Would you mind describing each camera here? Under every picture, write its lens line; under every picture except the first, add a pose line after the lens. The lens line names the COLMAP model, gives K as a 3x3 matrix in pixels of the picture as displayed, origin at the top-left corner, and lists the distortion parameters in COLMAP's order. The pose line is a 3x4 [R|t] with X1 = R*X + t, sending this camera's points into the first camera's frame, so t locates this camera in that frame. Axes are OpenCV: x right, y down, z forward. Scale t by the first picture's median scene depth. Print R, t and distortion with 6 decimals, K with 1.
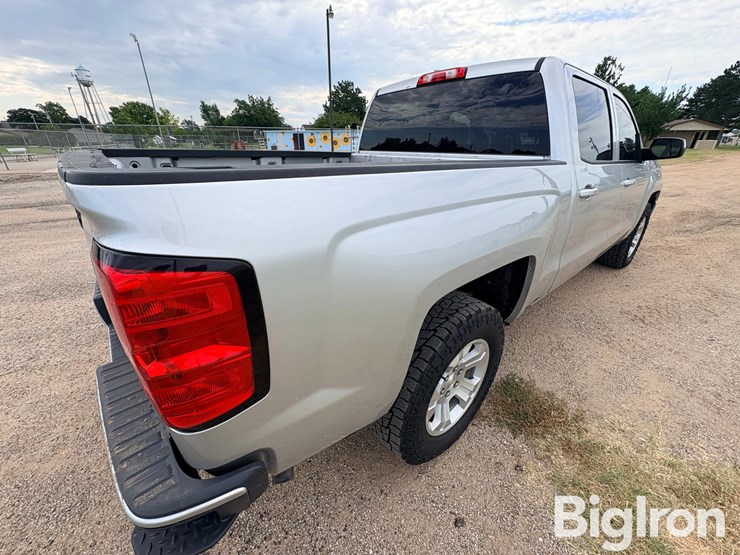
lens RADIAL K [[294.2, 0, 371.9], [0, 294.2, 276.6], [0, 0, 1]] dist [-0.001510, 0.000080]
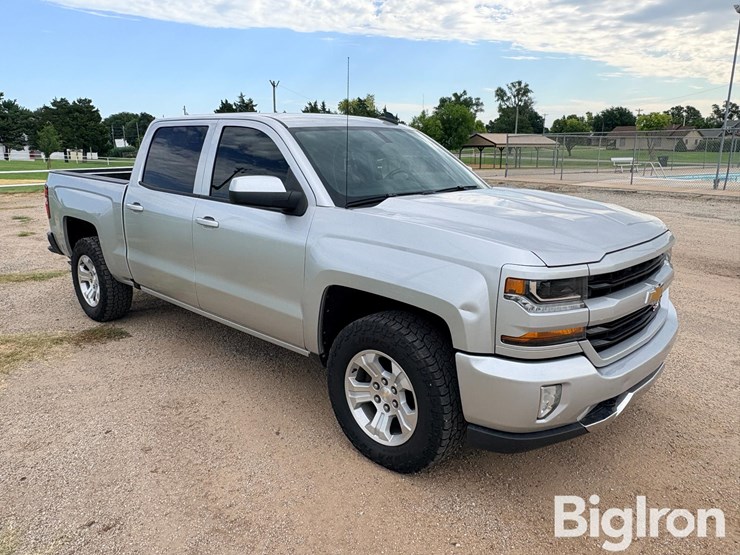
lens RADIAL K [[566.1, 0, 366.1], [0, 566.1, 279.9], [0, 0, 1]] dist [0.011787, -0.008413]
pose [[0.099437, 0.226407, -0.968944, 2.660606], [-0.412528, 0.895522, 0.166916, -0.666989], [0.905502, 0.383118, 0.182448, 1.248696]]
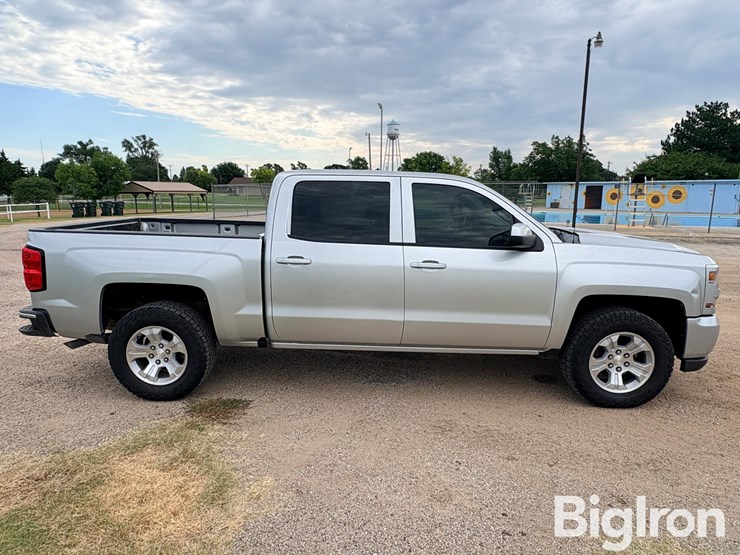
lens RADIAL K [[478.9, 0, 381.5], [0, 478.9, 276.9], [0, 0, 1]] dist [-0.004568, 0.001888]
pose [[0.742600, 0.117184, -0.659403, 1.904413], [-0.281850, 0.947823, -0.148972, -0.010055], [0.607540, 0.296479, 0.736882, -0.249627]]
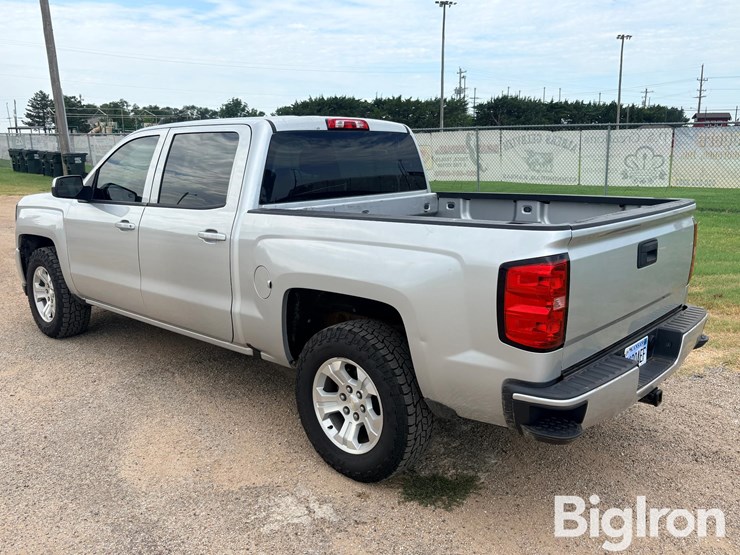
lens RADIAL K [[636.7, 0, 370.9], [0, 636.7, 274.6], [0, 0, 1]] dist [0.039665, -0.028534]
pose [[-0.138276, -0.200427, 0.969901, -1.761962], [0.407422, 0.881096, 0.240161, -0.650060], [-0.902711, 0.428368, -0.040176, 1.113517]]
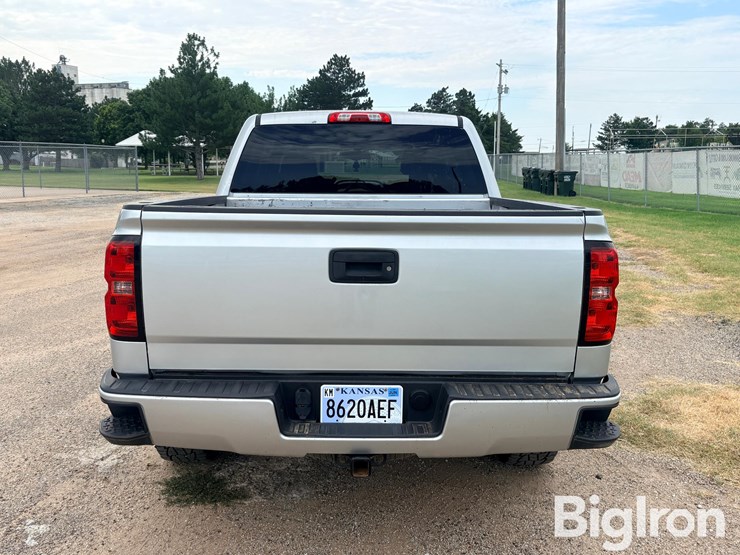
lens RADIAL K [[682.9, 0, 370.3], [0, 682.9, 266.3], [0, 0, 1]] dist [0.022055, 0.000000]
pose [[0.637174, -0.110832, 0.762710, -1.310573], [0.312426, 0.941795, -0.124148, 0.038167], [-0.704556, 0.317394, 0.634714, -0.224467]]
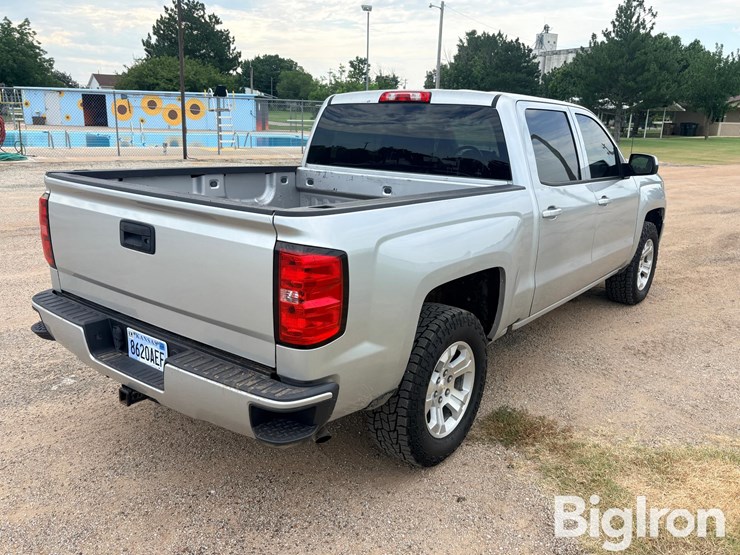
lens RADIAL K [[616.6, 0, 376.1], [0, 616.6, 279.6], [0, 0, 1]] dist [0.034677, -0.035857]
pose [[0.977066, -0.031004, 0.210668, -0.271810], [0.065087, 0.985477, -0.156837, 0.196900], [-0.202746, 0.166952, 0.964894, -0.750493]]
